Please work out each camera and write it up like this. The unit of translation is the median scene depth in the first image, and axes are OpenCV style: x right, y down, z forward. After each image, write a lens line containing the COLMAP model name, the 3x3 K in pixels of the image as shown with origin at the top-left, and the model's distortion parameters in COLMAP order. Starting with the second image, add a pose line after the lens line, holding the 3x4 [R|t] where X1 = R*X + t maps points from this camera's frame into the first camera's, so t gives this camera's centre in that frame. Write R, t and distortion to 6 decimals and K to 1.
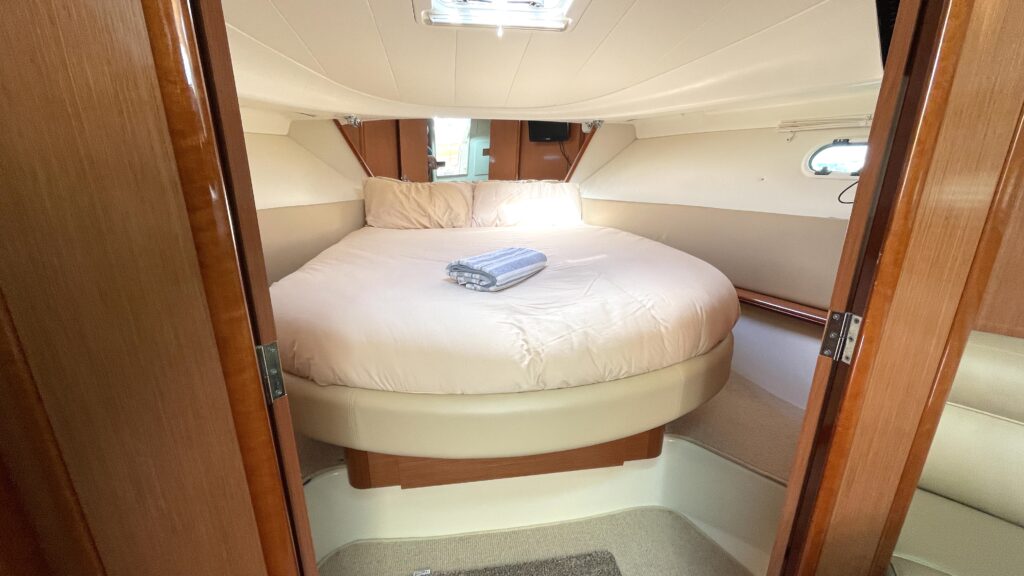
lens RADIAL K [[412.2, 0, 512.0], [0, 412.2, 288.0], [0, 0, 1]] dist [-0.000045, -0.000014]
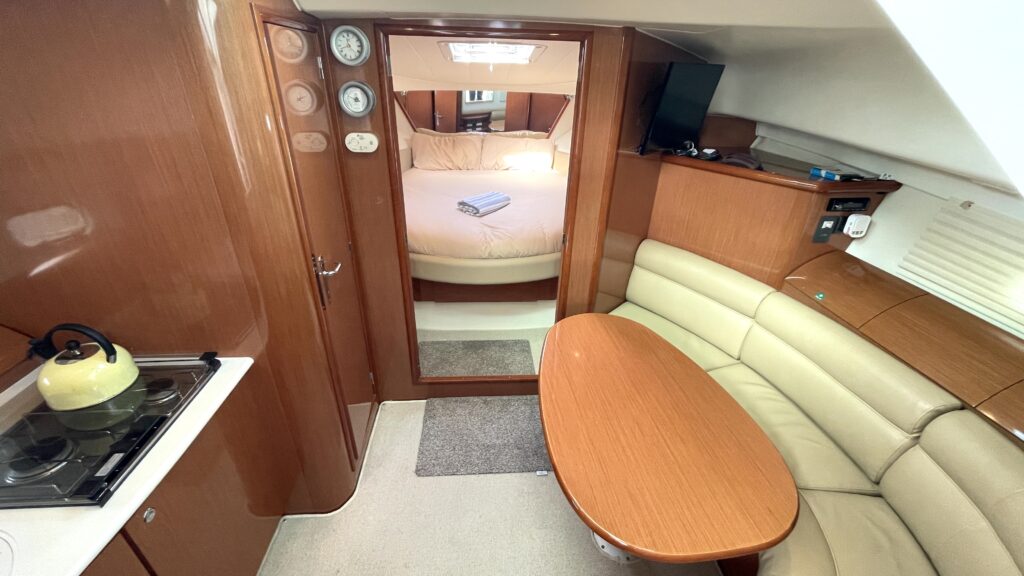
lens RADIAL K [[412.2, 0, 512.0], [0, 412.2, 288.0], [0, 0, 1]] dist [-0.000045, -0.000014]
pose [[0.995948, 0.063650, -0.063527, 0.233671], [-0.048980, 0.976389, 0.210395, -0.070024], [0.075419, -0.206431, 0.975550, -0.926422]]
